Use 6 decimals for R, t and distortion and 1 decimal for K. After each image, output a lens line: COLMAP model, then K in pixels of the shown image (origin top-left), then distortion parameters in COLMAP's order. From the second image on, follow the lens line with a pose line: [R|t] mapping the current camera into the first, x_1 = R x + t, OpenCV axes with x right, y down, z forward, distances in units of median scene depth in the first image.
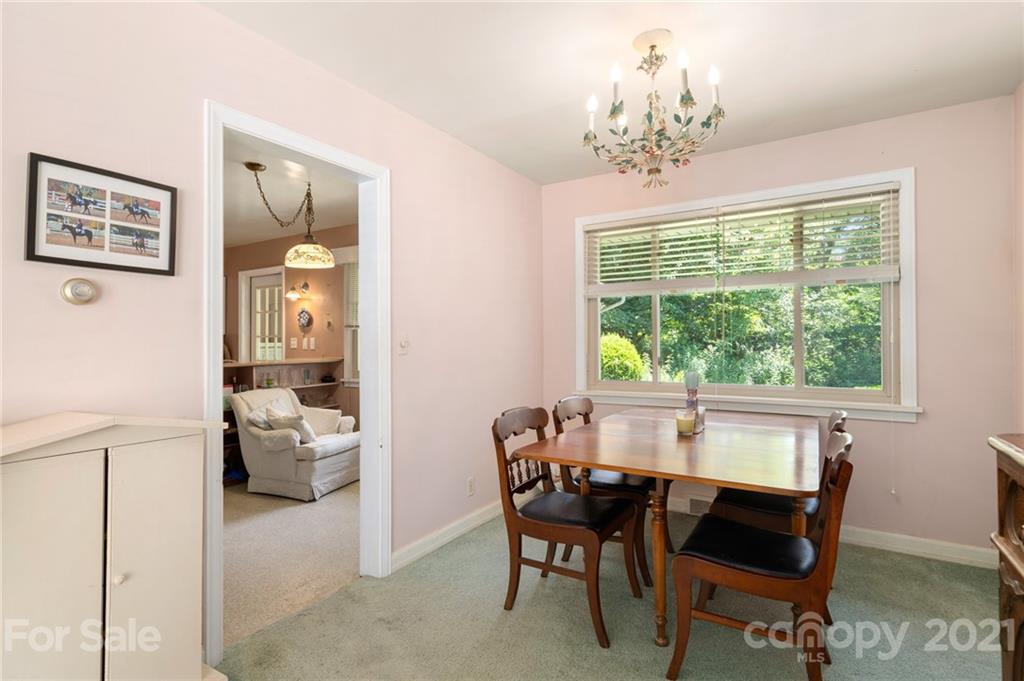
lens RADIAL K [[498.8, 0, 508.0], [0, 498.8, 332.0], [0, 0, 1]] dist [-0.001382, -0.000124]
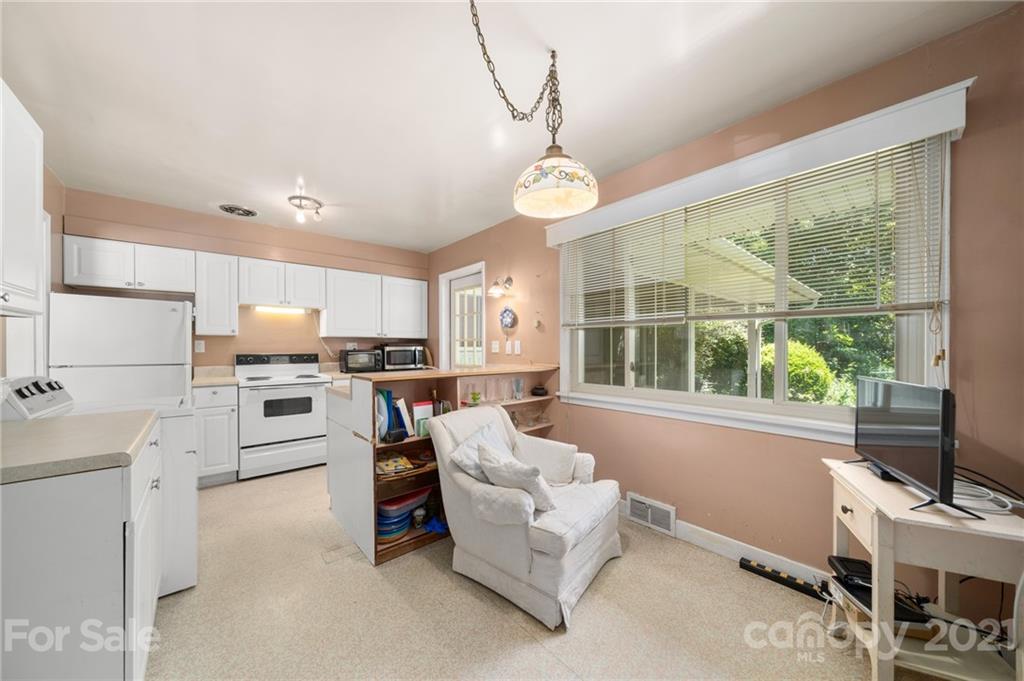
lens RADIAL K [[353.6, 0, 514.6], [0, 353.6, 346.4], [0, 0, 1]] dist [-0.001073, -0.000046]
pose [[0.959755, 0.002725, -0.280826, -0.268540], [0.000667, 0.999928, 0.011982, 0.016556], [0.280839, -0.011687, 0.959684, 0.496228]]
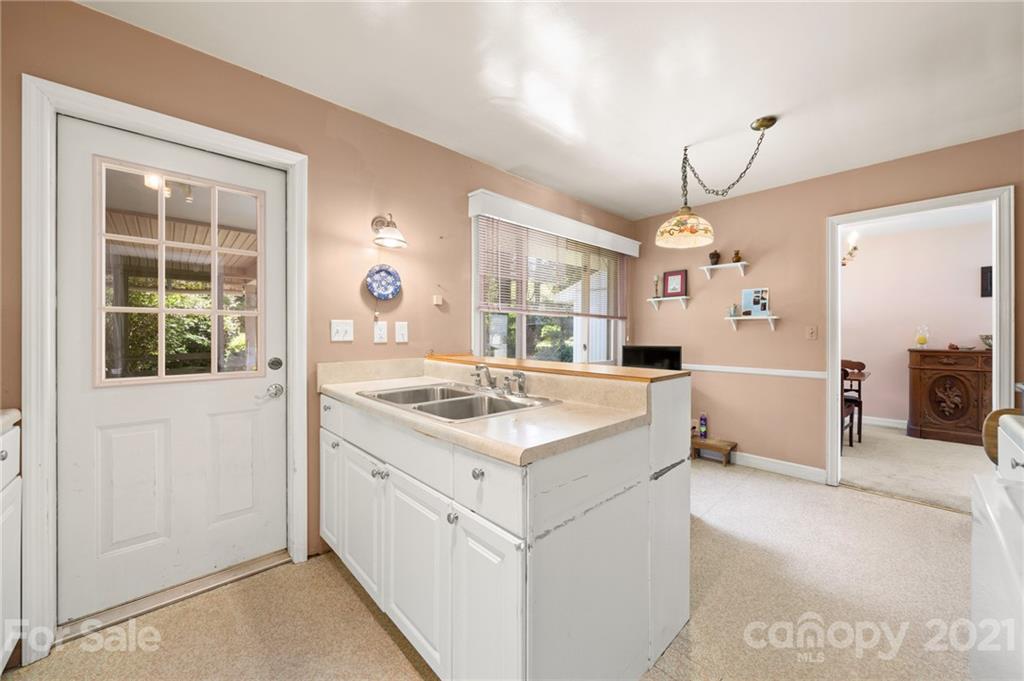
lens RADIAL K [[377.9, 0, 509.1], [0, 377.9, 333.8], [0, 0, 1]] dist [-0.001284, -0.000279]
pose [[0.259855, 0.007620, 0.965618, -0.902503], [-0.014840, 0.999882, -0.003897, 0.029421], [-0.965534, -0.013317, 0.259938, 0.913216]]
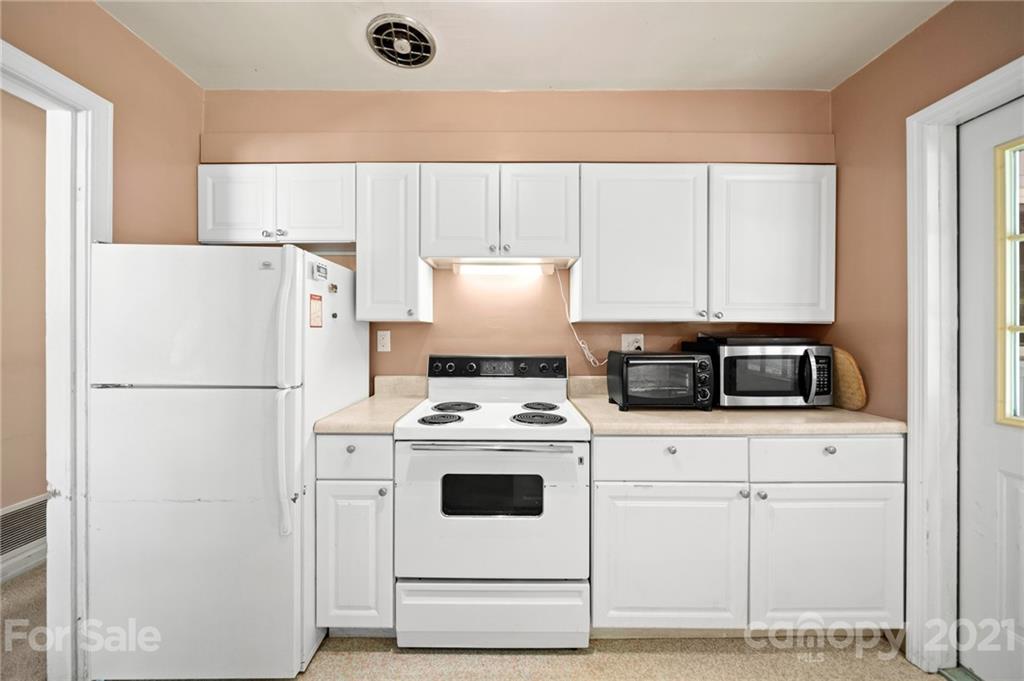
lens RADIAL K [[345.2, 0, 507.7], [0, 345.2, 332.7], [0, 0, 1]] dist [-0.000942, 0.000096]
pose [[0.527821, 0.008835, -0.849309, -0.655146], [0.004581, 0.999902, 0.013249, 0.009957], [0.849343, -0.010883, 0.527729, 0.909027]]
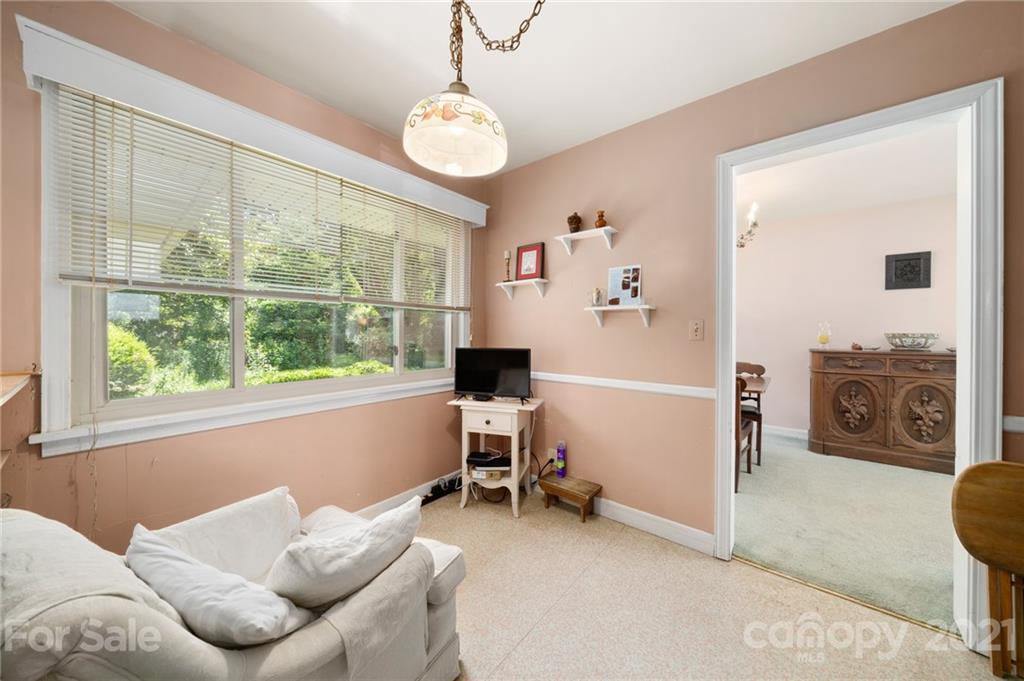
lens RADIAL K [[345.2, 0, 507.7], [0, 345.2, 332.7], [0, 0, 1]] dist [-0.000942, 0.000096]
pose [[0.139920, 0.003841, 0.990155, -0.569595], [-0.016337, 0.999865, -0.001570, 0.025054], [-0.990028, -0.015957, 0.139964, 0.741021]]
